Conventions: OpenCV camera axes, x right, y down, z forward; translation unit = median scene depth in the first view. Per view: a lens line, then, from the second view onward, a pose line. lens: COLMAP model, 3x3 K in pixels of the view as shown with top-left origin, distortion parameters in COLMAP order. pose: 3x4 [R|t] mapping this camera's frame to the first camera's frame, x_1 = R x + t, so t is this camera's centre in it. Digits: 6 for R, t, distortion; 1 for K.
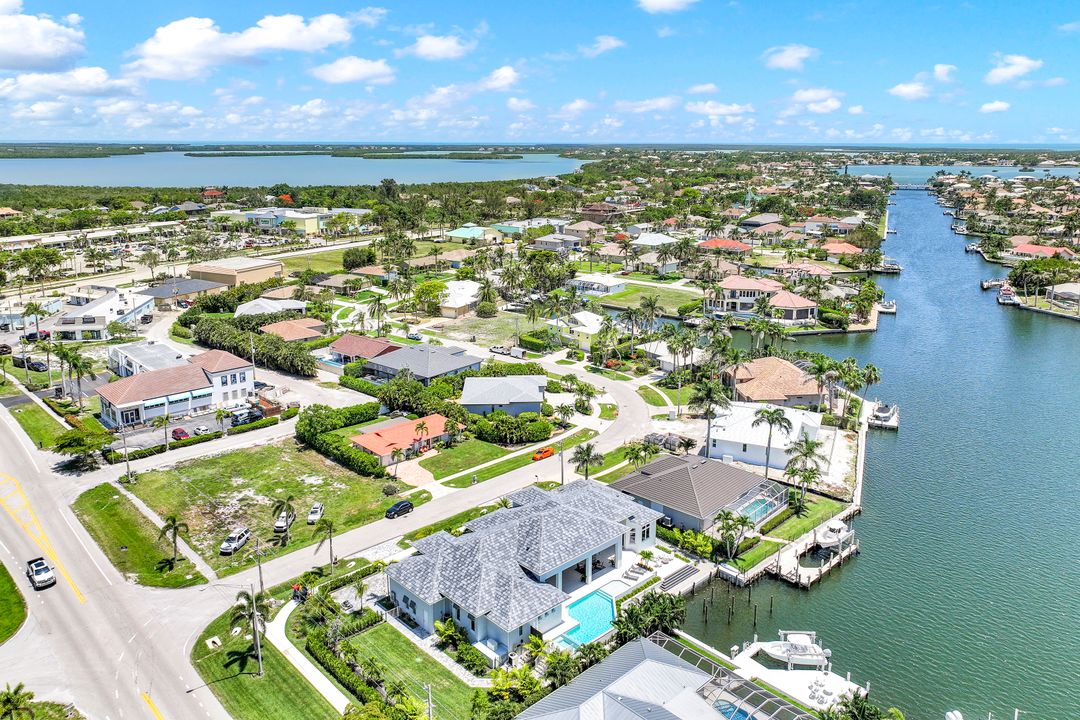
lens RADIAL K [[775.7, 0, 557.8], [0, 775.7, 365.6], [0, 0, 1]] dist [0.005517, 0.008579]
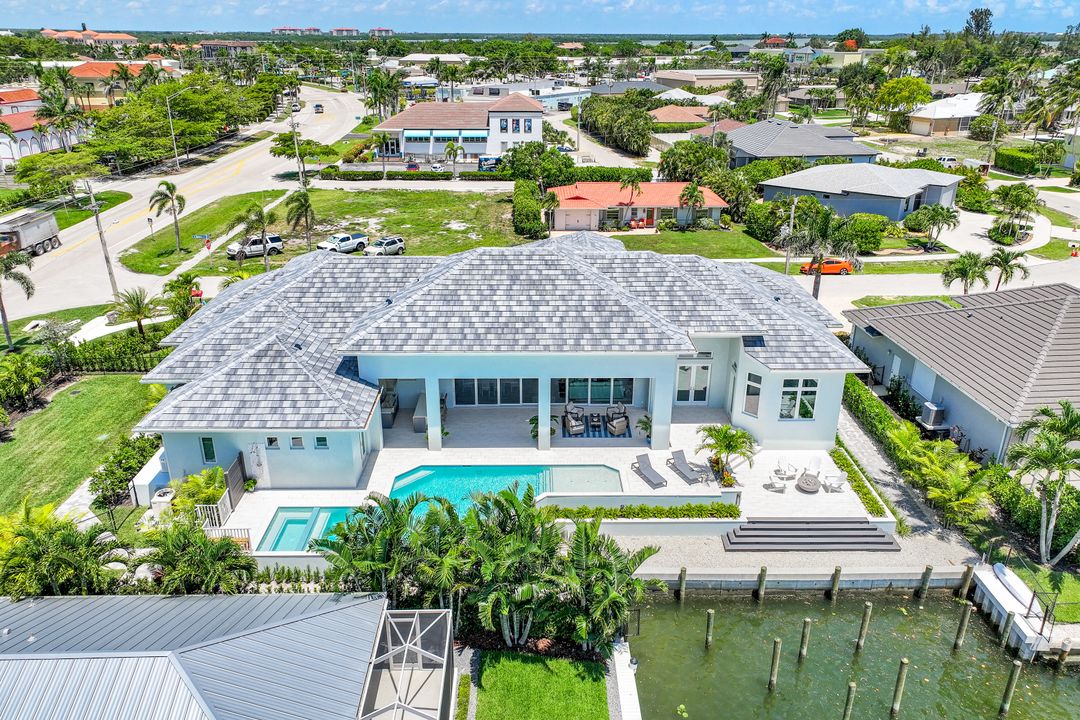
lens RADIAL K [[775.7, 0, 557.8], [0, 775.7, 365.6], [0, 0, 1]] dist [0.005517, 0.008579]
pose [[0.723164, 0.252863, -0.642724, 0.265584], [-0.181197, 0.967435, 0.176738, 0.157557], [0.666484, -0.011351, 0.745432, 0.661070]]
